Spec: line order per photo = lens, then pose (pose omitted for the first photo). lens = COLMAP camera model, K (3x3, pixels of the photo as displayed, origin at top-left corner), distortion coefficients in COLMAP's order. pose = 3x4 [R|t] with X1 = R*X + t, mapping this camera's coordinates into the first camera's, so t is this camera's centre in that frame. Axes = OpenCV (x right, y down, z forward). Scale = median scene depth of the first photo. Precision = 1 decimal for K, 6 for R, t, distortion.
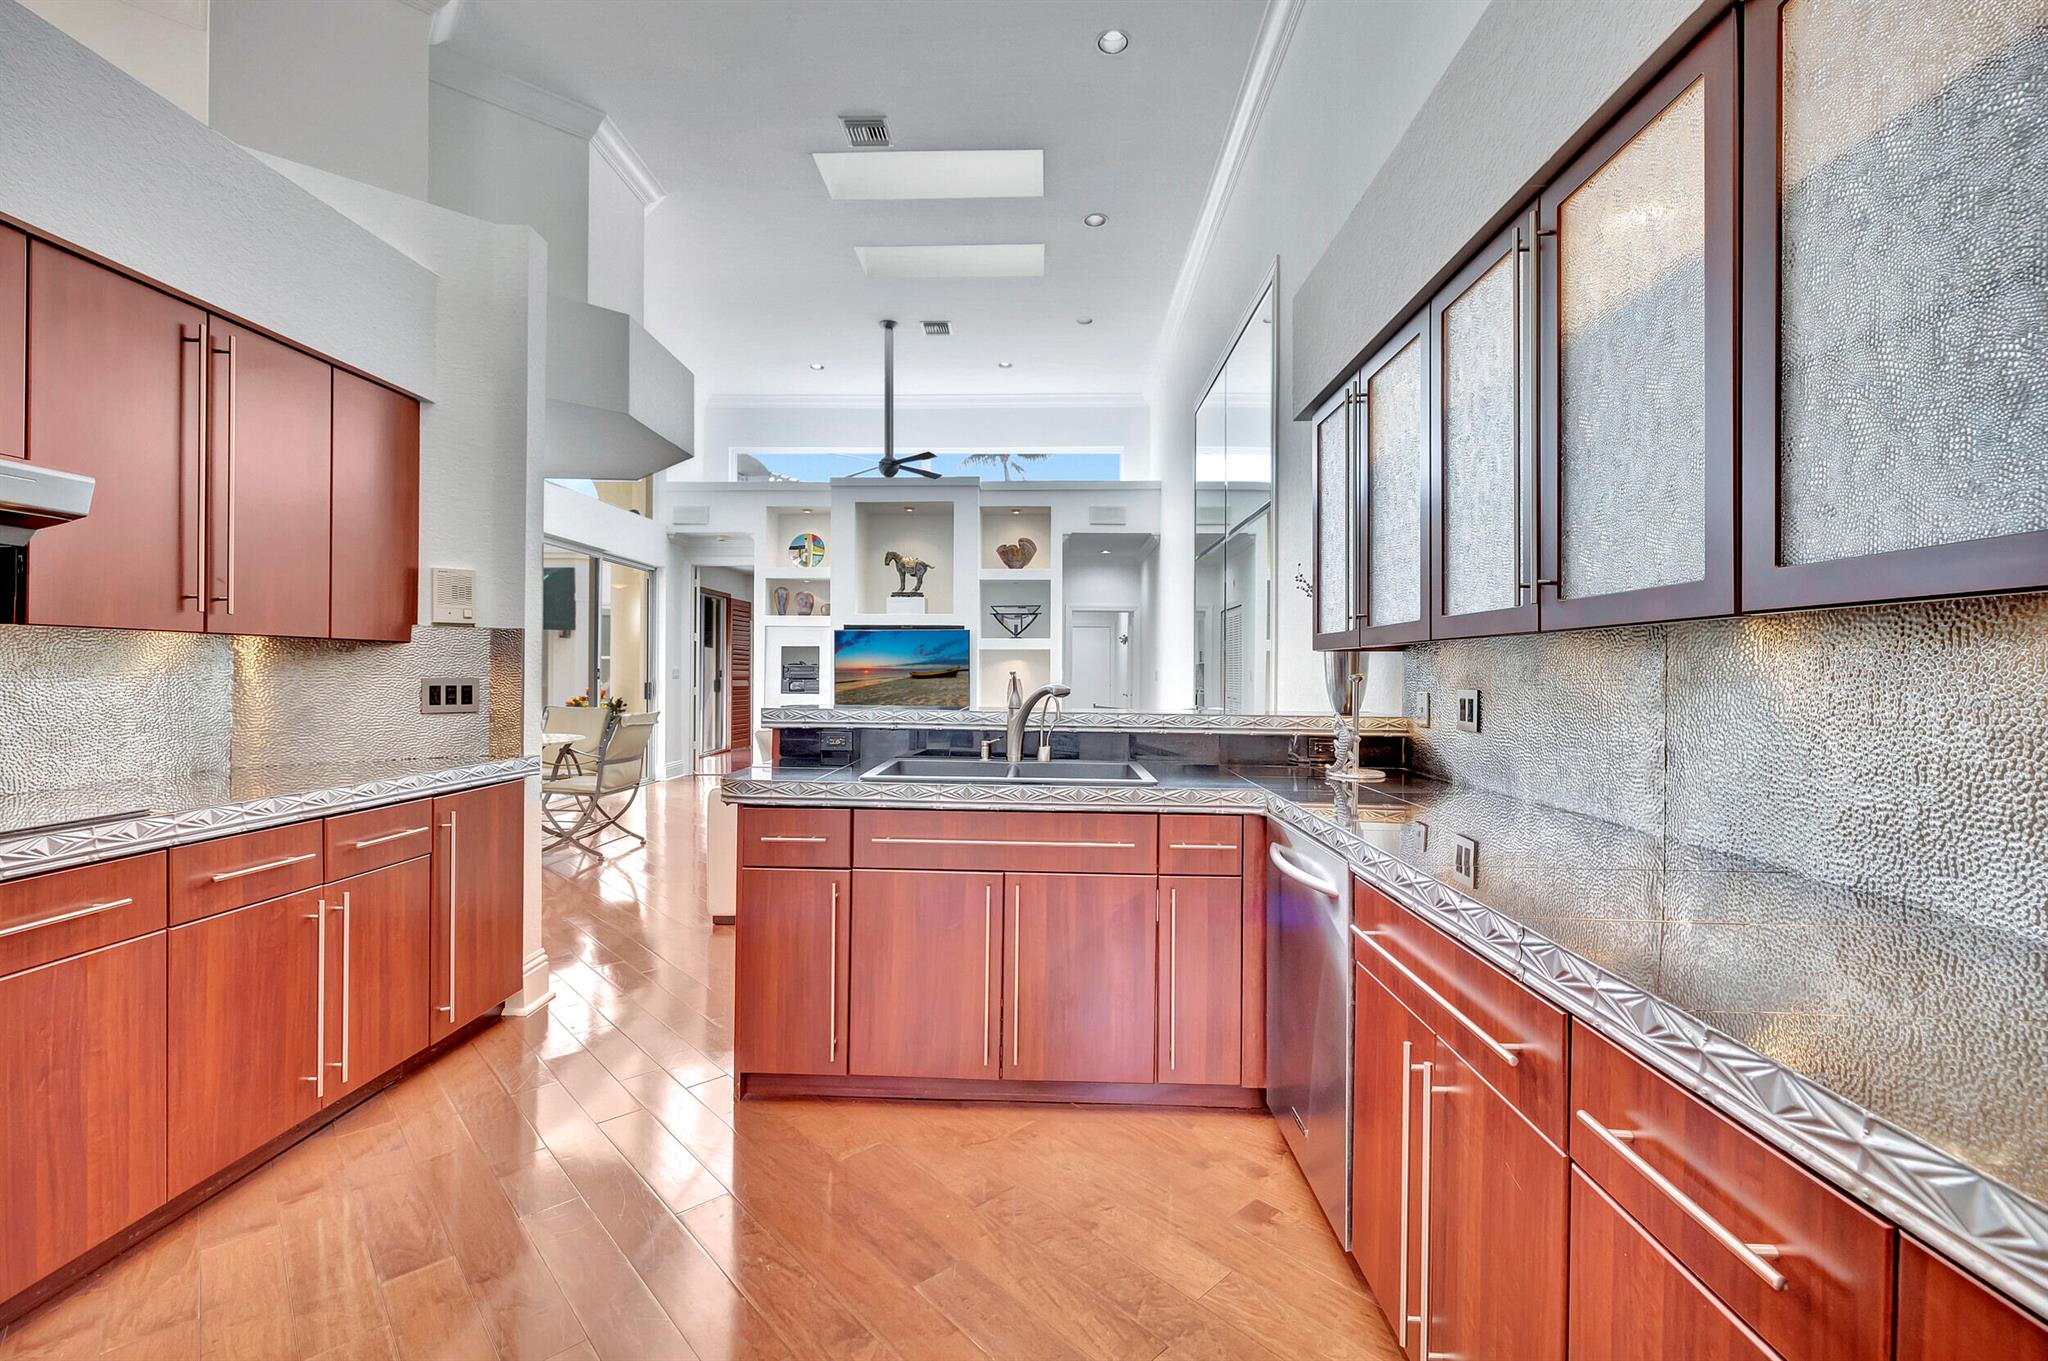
lens RADIAL K [[849.2, 0, 1022.5], [0, 849.2, 673.3], [0, 0, 1]] dist [-0.000424, -0.000074]
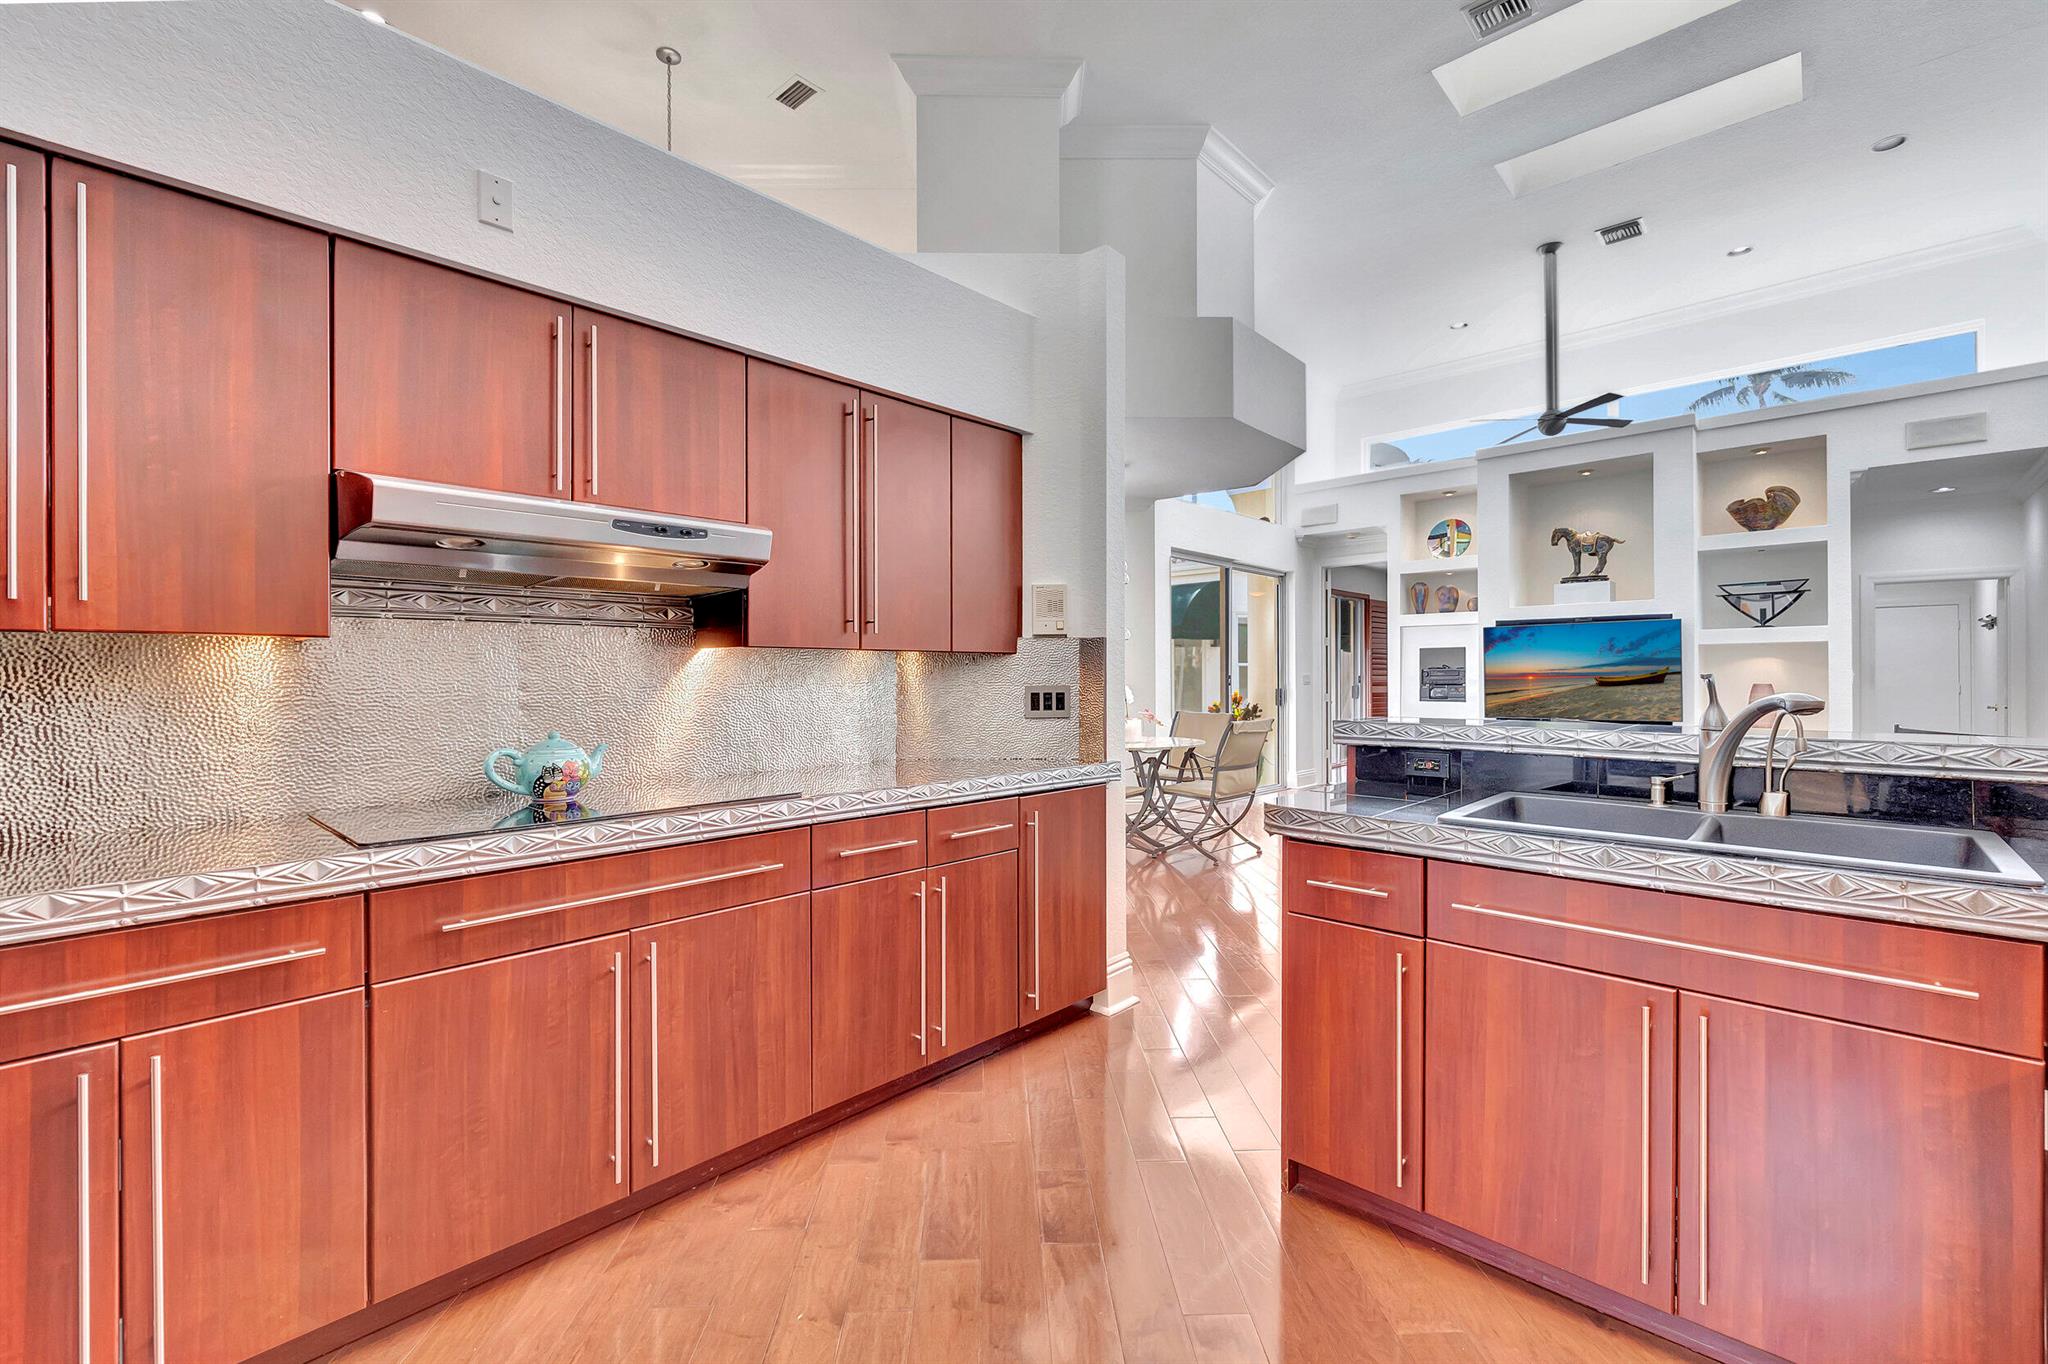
lens RADIAL K [[869.3, 0, 1026.3], [0, 869.3, 675.6], [0, 0, 1]] dist [0.000095, 0.000346]
pose [[0.751990, -0.009864, -0.659101, 0.017954], [0.007237, 0.999951, -0.006708, -0.000018], [0.659135, 0.000275, 0.752025, 0.079164]]
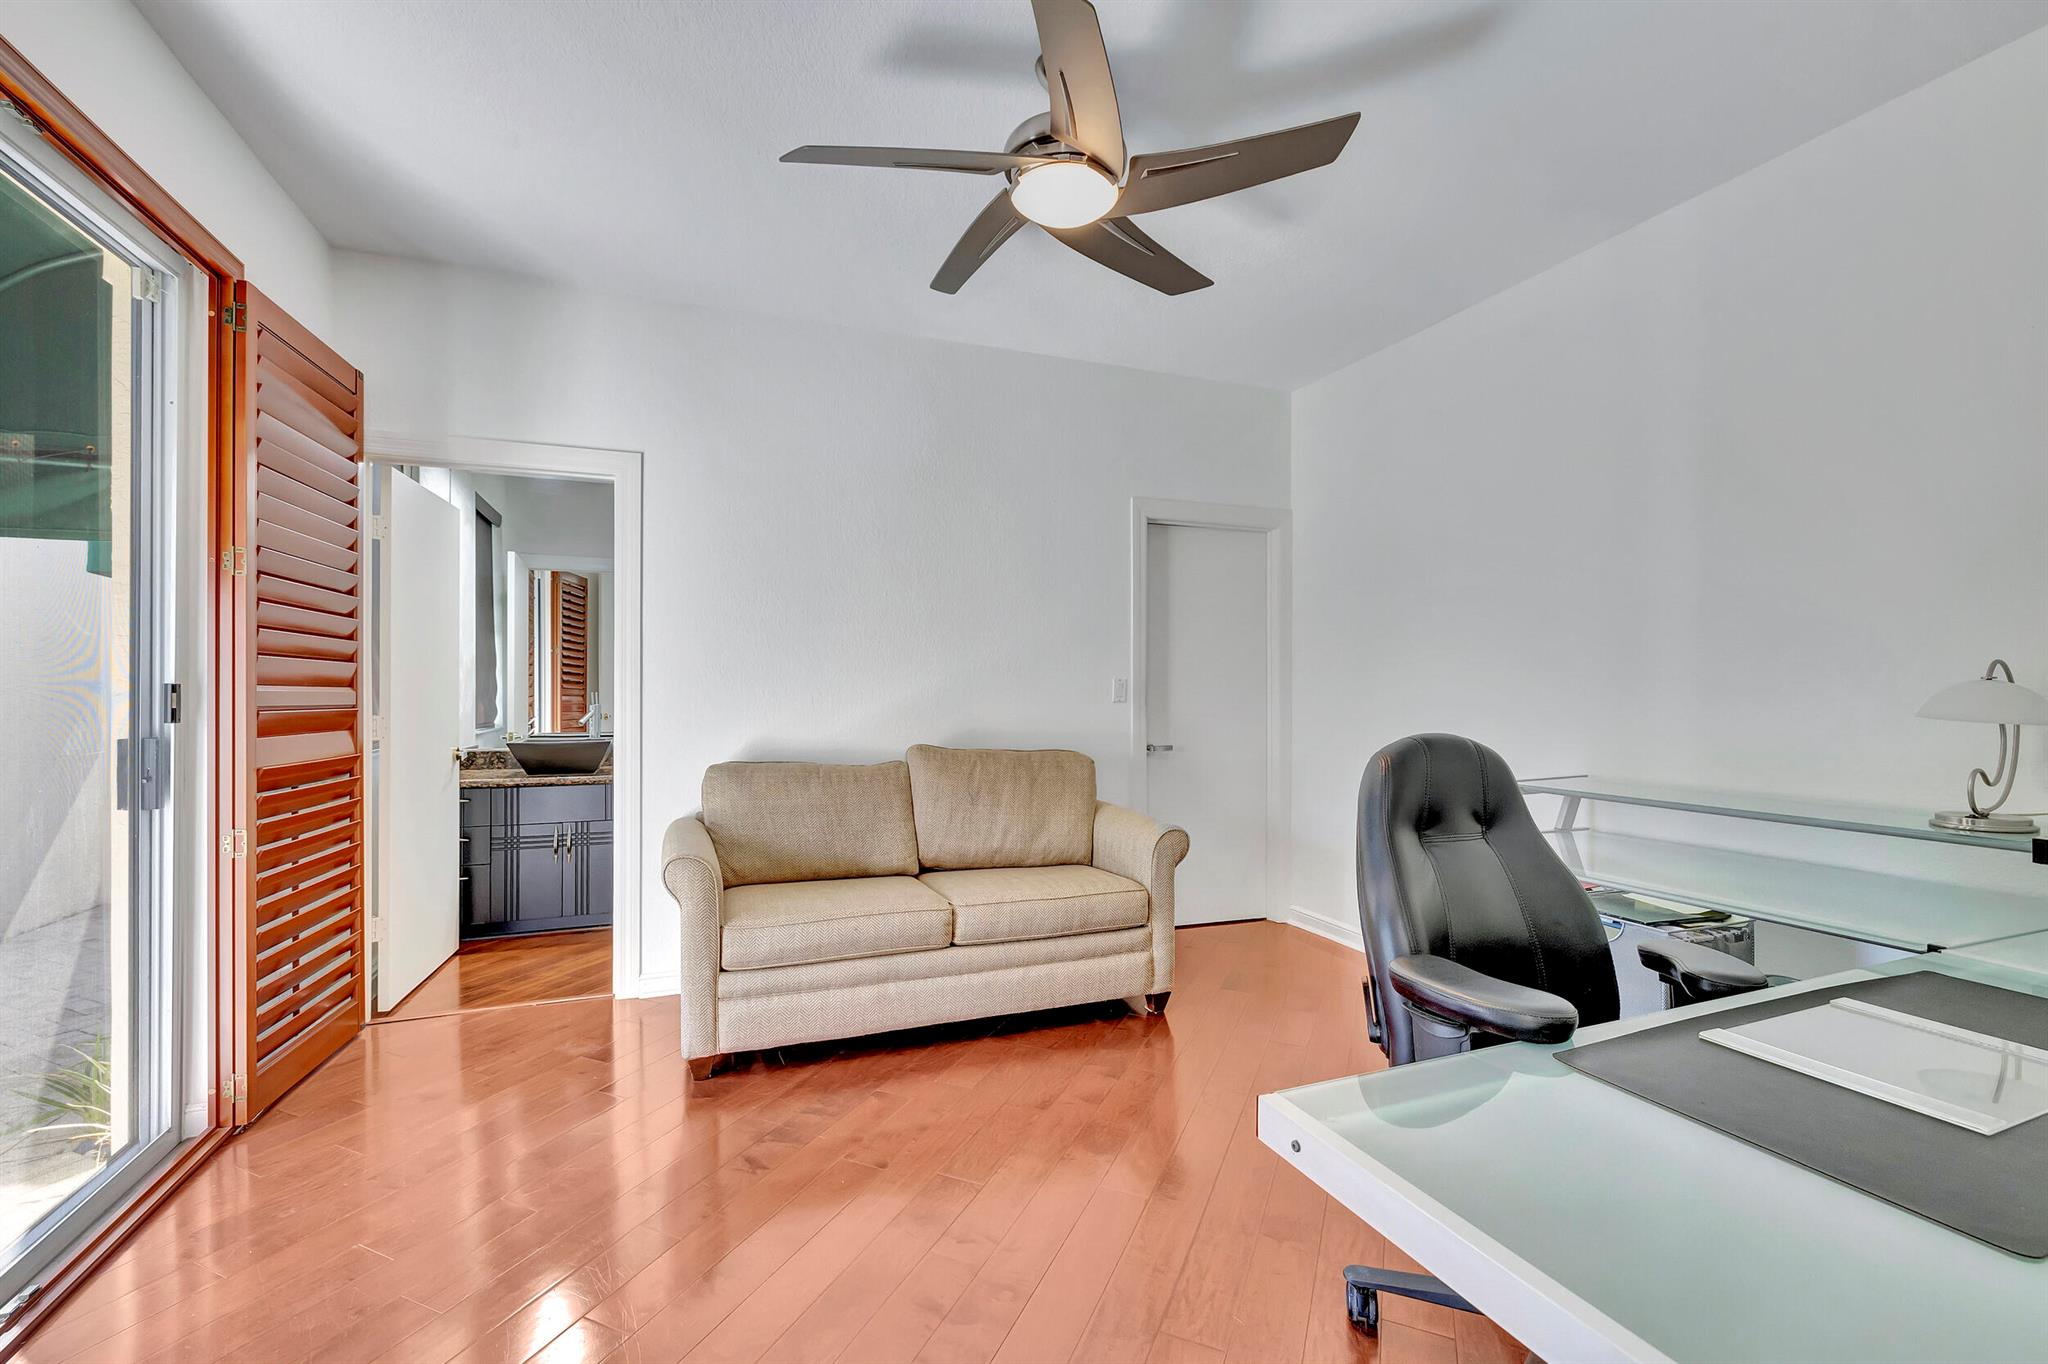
lens RADIAL K [[869.3, 0, 1026.3], [0, 869.3, 675.6], [0, 0, 1]] dist [0.000095, 0.000346]
pose [[0.924076, -0.004984, 0.382177, -0.777105], [0.008184, 0.999944, -0.006747, -0.008369], [-0.382122, 0.009363, 0.924065, 2.277578]]
